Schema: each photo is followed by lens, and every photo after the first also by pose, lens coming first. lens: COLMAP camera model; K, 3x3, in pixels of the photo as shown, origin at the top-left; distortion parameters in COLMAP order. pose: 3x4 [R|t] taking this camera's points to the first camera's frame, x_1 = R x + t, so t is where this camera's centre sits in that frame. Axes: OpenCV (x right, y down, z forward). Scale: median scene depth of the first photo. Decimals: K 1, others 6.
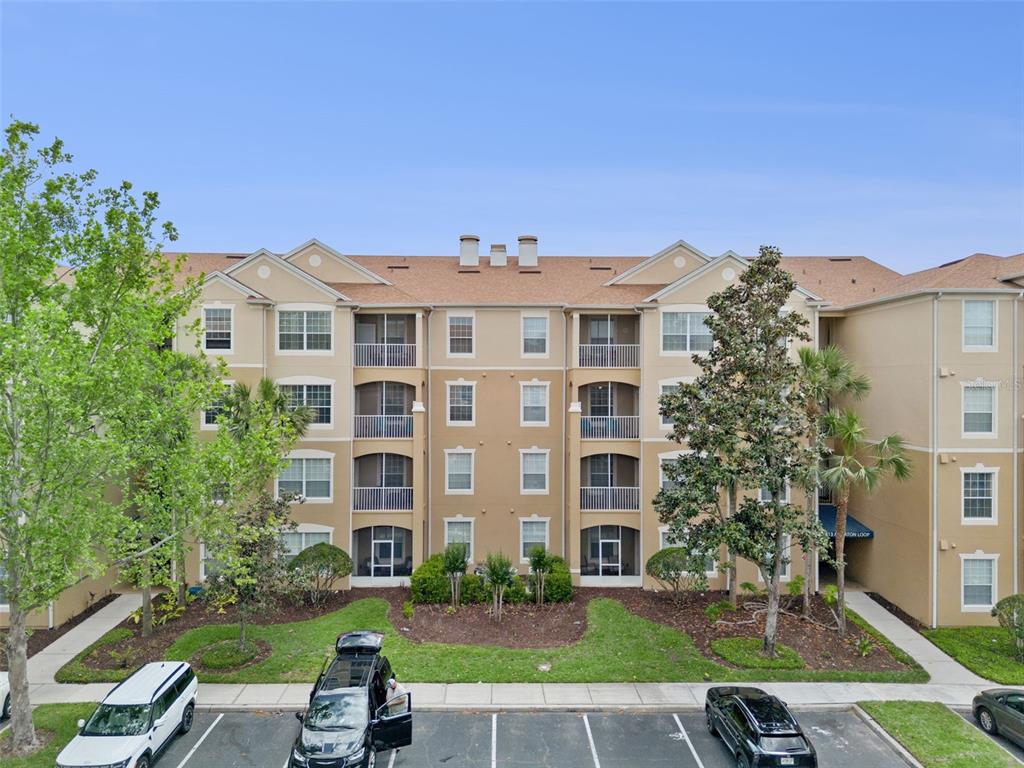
lens RADIAL K [[728.0, 0, 505.7], [0, 728.0, 377.9], [0, 0, 1]] dist [0.069674, -0.072761]
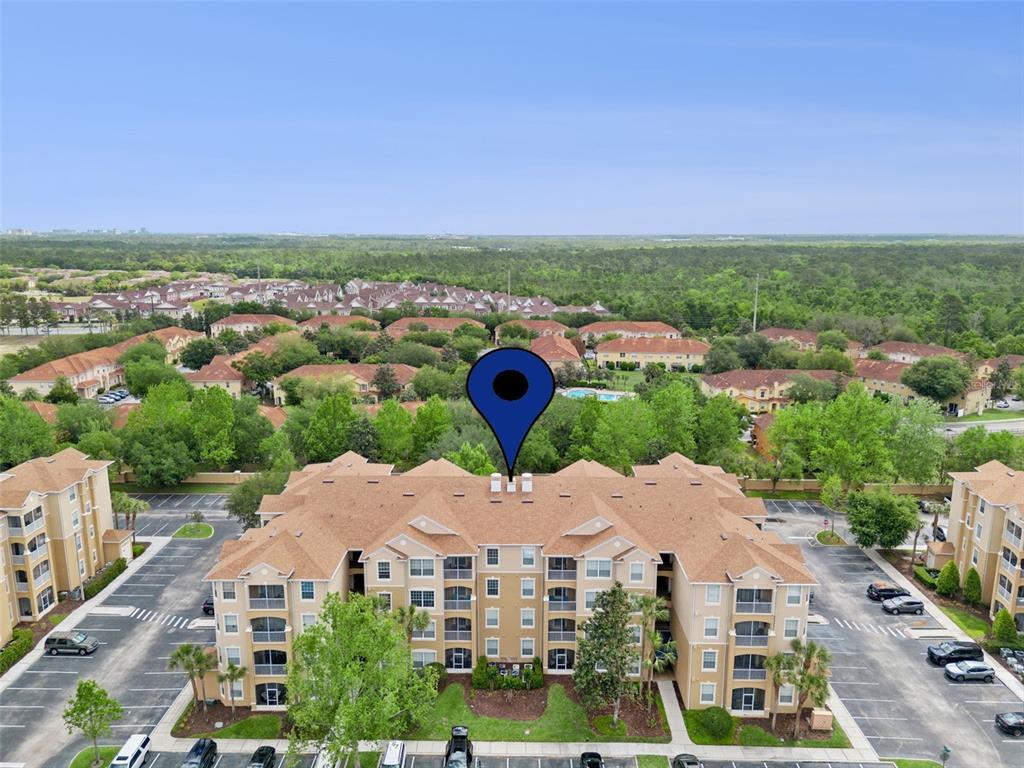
lens RADIAL K [[728.0, 0, 505.7], [0, 728.0, 377.9], [0, 0, 1]] dist [0.069674, -0.072761]
pose [[0.999623, 0.002915, -0.027311, 0.033601], [0.002544, 0.980248, 0.197755, -1.033556], [0.027348, -0.197750, 0.979871, -1.004911]]
